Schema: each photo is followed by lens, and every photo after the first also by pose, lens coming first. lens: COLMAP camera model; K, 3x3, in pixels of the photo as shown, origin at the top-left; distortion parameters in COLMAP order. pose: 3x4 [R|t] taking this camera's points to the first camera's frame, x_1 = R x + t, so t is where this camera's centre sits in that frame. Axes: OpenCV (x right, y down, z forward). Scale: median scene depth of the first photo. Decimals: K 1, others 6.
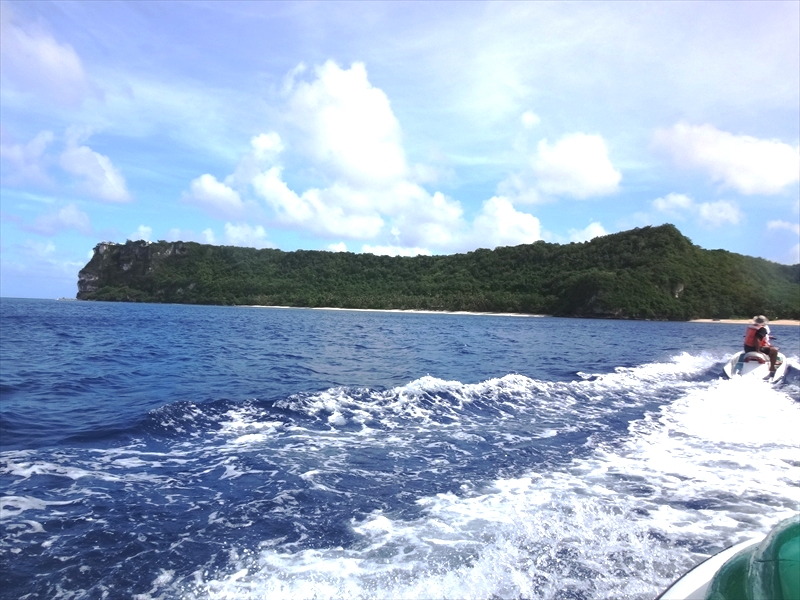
lens RADIAL K [[699.2, 0, 400.0], [0, 699.2, 300.0], [0, 0, 1]] dist [-0.005024, -0.008049]
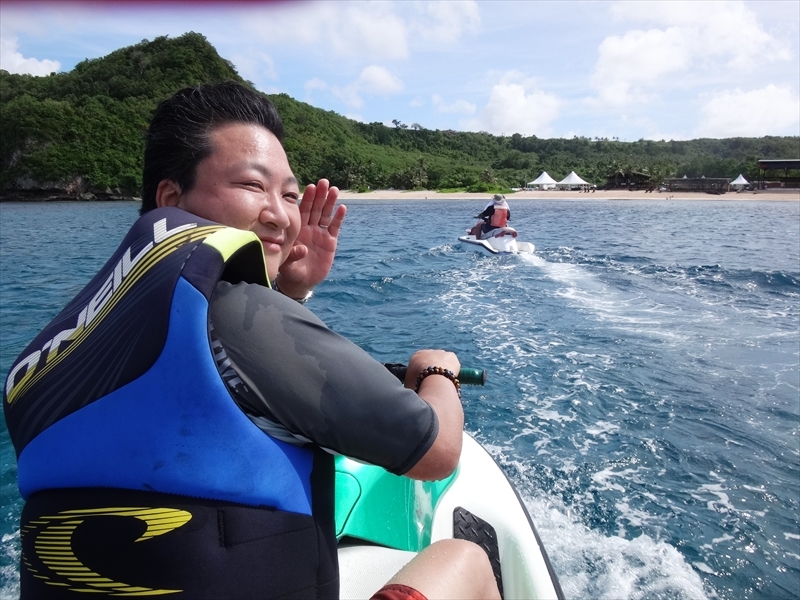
lens RADIAL K [[699.2, 0, 400.0], [0, 699.2, 300.0], [0, 0, 1]] dist [-0.005024, -0.008049]
pose [[0.838202, -0.115078, 0.533080, 0.209736], [0.023246, 0.984134, 0.175898, 0.013975], [-0.544864, -0.135047, 0.827578, 0.429577]]
